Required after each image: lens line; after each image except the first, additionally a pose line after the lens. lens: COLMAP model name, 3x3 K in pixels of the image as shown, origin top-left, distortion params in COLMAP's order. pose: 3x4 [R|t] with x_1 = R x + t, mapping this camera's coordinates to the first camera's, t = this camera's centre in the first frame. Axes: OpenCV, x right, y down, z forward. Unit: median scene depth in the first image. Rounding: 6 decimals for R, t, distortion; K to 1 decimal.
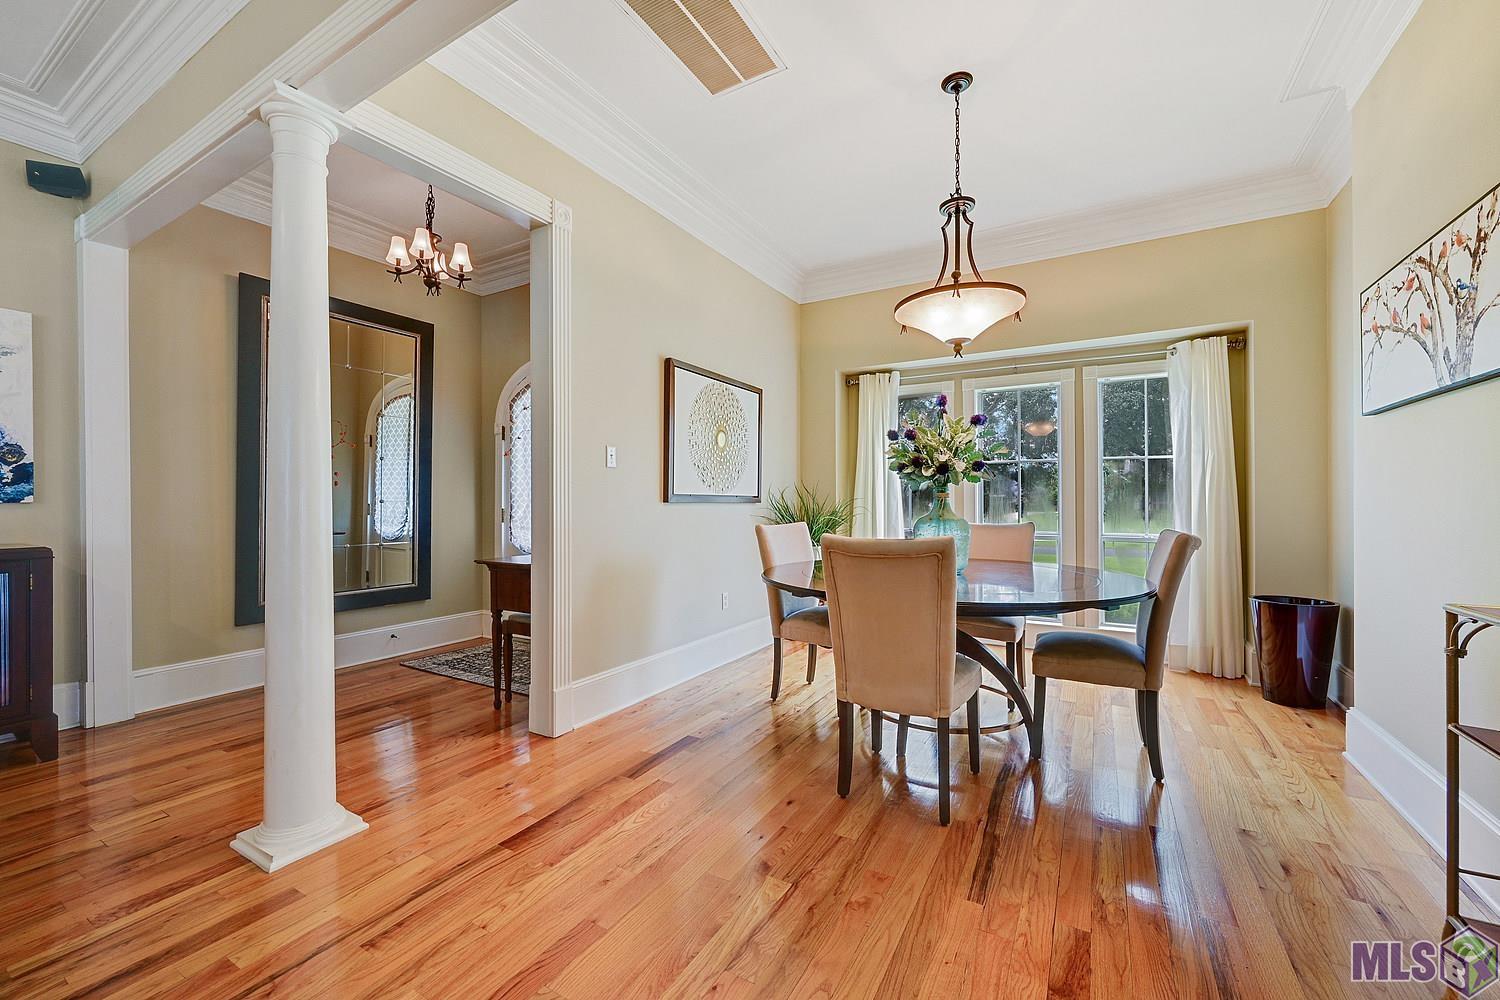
lens RADIAL K [[592.8, 0, 746.2], [0, 592.8, 492.6], [0, 0, 1]] dist [0.002494, 0.000026]
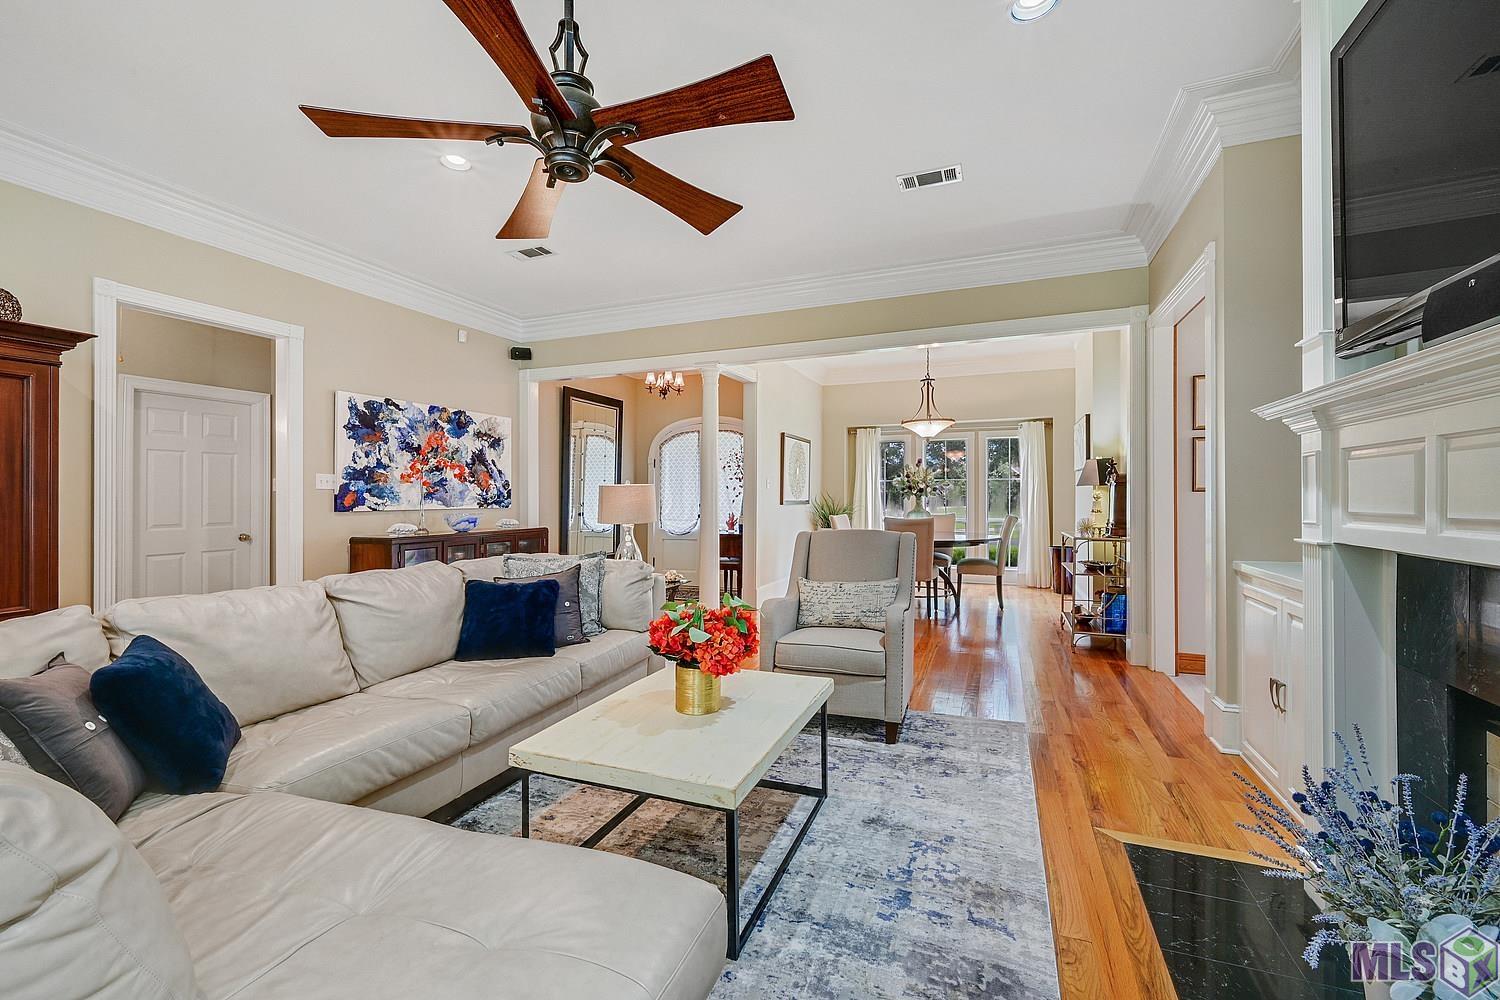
lens RADIAL K [[636.2, 0, 750.1], [0, 636.2, 500.9], [0, 0, 1]] dist [-0.003377, -0.000190]
pose [[0.986968, -0.006278, 0.160794, -0.503364], [0.003044, 0.999788, 0.020350, -0.035334], [-0.160888, -0.019595, 0.986778, -0.935709]]
